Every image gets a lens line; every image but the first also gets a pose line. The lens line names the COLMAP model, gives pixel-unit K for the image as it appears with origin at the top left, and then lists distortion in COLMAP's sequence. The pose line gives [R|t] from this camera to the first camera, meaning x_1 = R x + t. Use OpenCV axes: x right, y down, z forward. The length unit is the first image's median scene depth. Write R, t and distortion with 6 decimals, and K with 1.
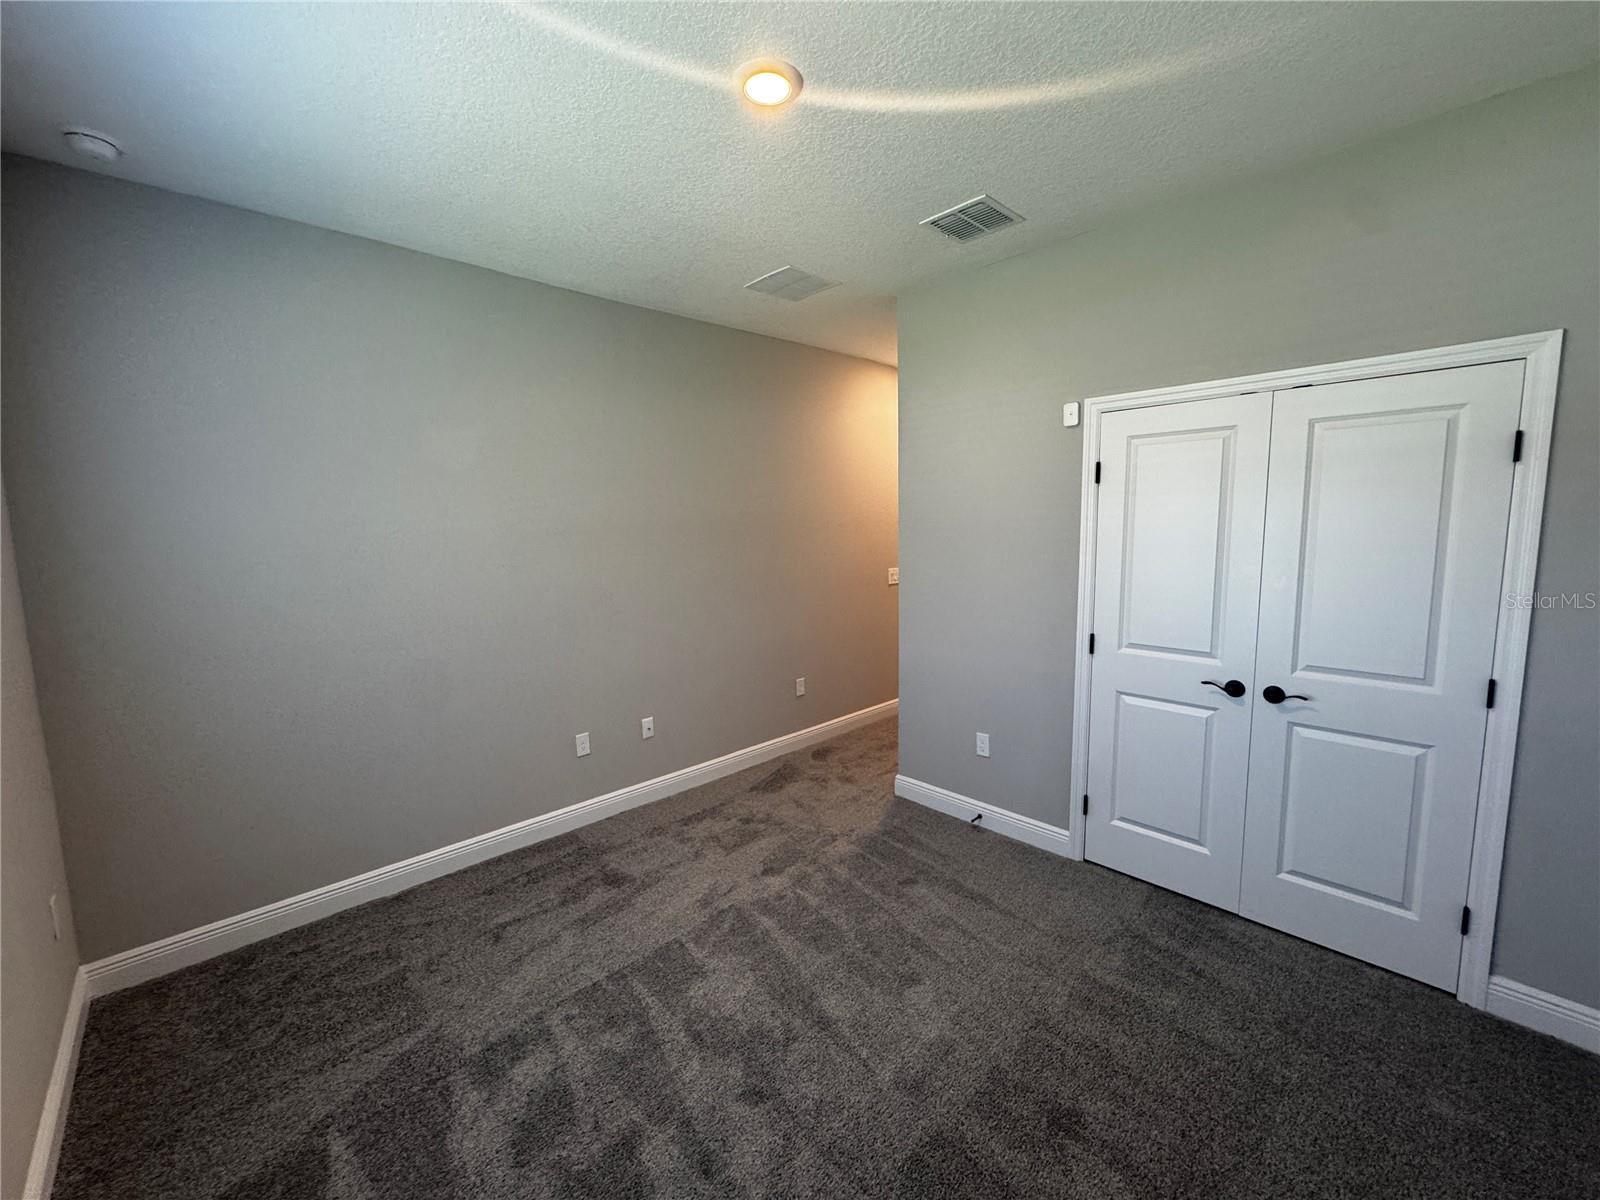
lens RADIAL K [[639.9, 0, 799.5], [0, 639.9, 594.4], [0, 0, 1]] dist [-0.003958, 0.000184]
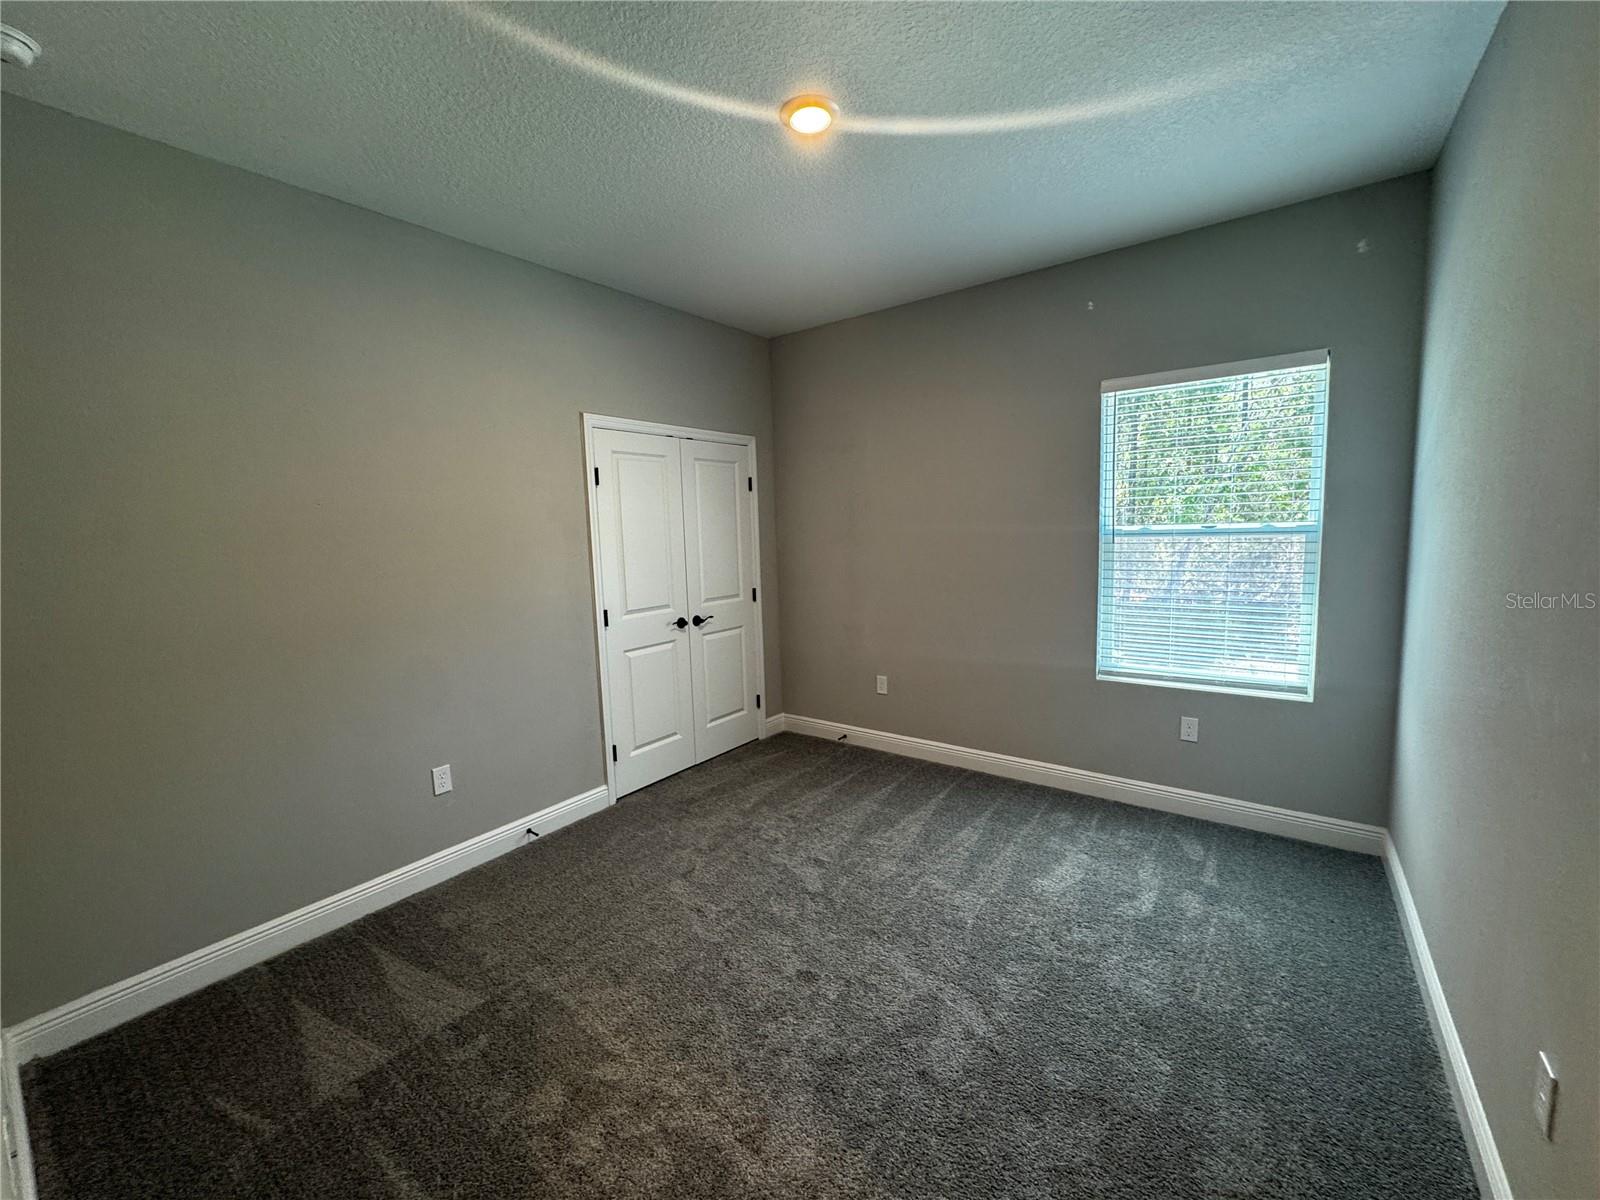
lens RADIAL K [[639.9, 0, 799.5], [0, 639.9, 594.4], [0, 0, 1]] dist [-0.003958, 0.000184]
pose [[-0.169495, -0.087193, 0.981666, -0.789115], [0.141020, 0.983683, 0.111721, -0.049910], [-0.975390, 0.157371, -0.154433, 0.831199]]
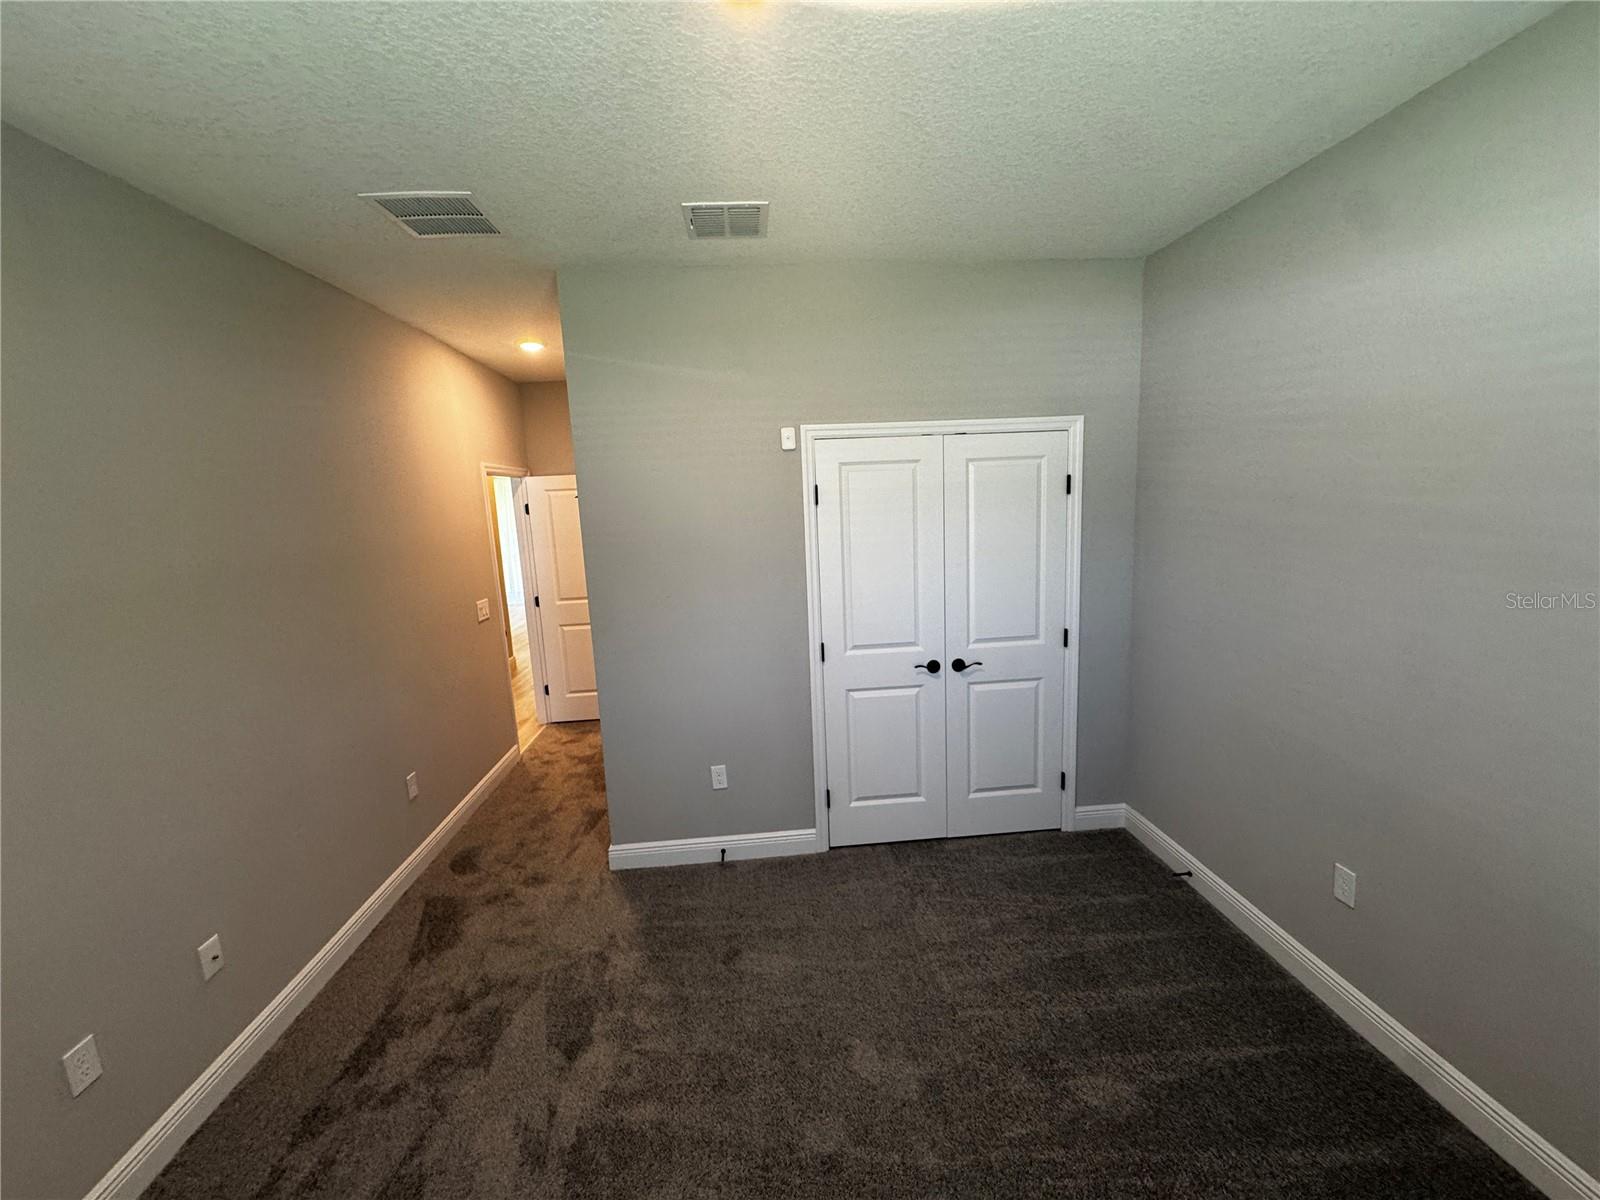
lens RADIAL K [[639.9, 0, 799.5], [0, 639.9, 594.4], [0, 0, 1]] dist [-0.003958, 0.000184]
pose [[0.631853, -0.123422, 0.765198, -0.388958], [0.119881, 0.990922, 0.060840, -0.091123], [-0.765761, 0.053291, 0.640914, 0.332626]]
